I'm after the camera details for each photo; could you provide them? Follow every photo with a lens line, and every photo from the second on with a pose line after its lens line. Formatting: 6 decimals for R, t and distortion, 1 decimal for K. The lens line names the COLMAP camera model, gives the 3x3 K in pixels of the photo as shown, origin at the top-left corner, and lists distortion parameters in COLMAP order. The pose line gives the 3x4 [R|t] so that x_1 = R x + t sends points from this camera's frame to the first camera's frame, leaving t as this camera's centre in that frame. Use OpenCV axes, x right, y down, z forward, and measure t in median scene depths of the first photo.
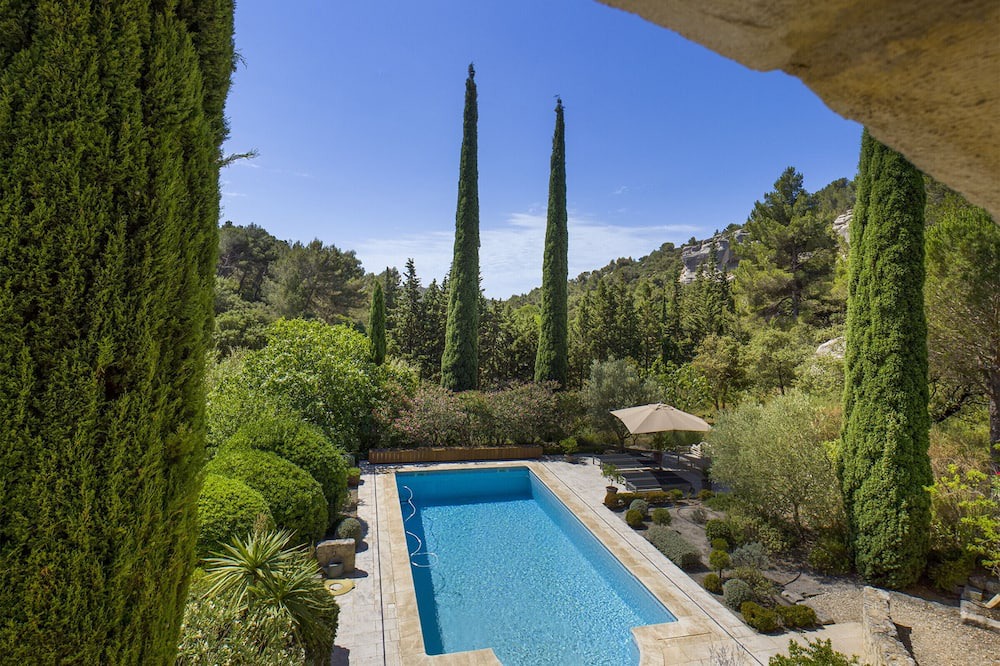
lens RADIAL K [[515.0, 0, 501.5], [0, 515.0, 294.4], [0, 0, 1]] dist [0.003452, -0.001515]
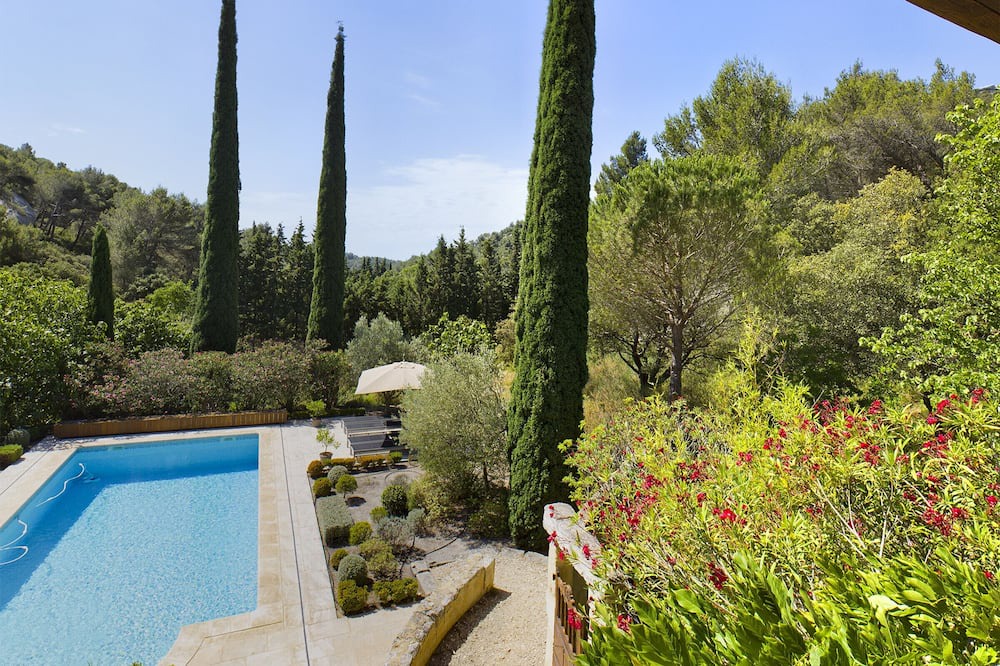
lens RADIAL K [[515.0, 0, 489.7], [0, 515.0, 290.5], [0, 0, 1]] dist [0.003452, -0.001515]
pose [[0.985195, 0.006746, 0.171307, 0.307559], [-0.018449, 0.997595, 0.066819, 0.016606], [-0.170444, -0.068990, 0.982949, 0.062650]]
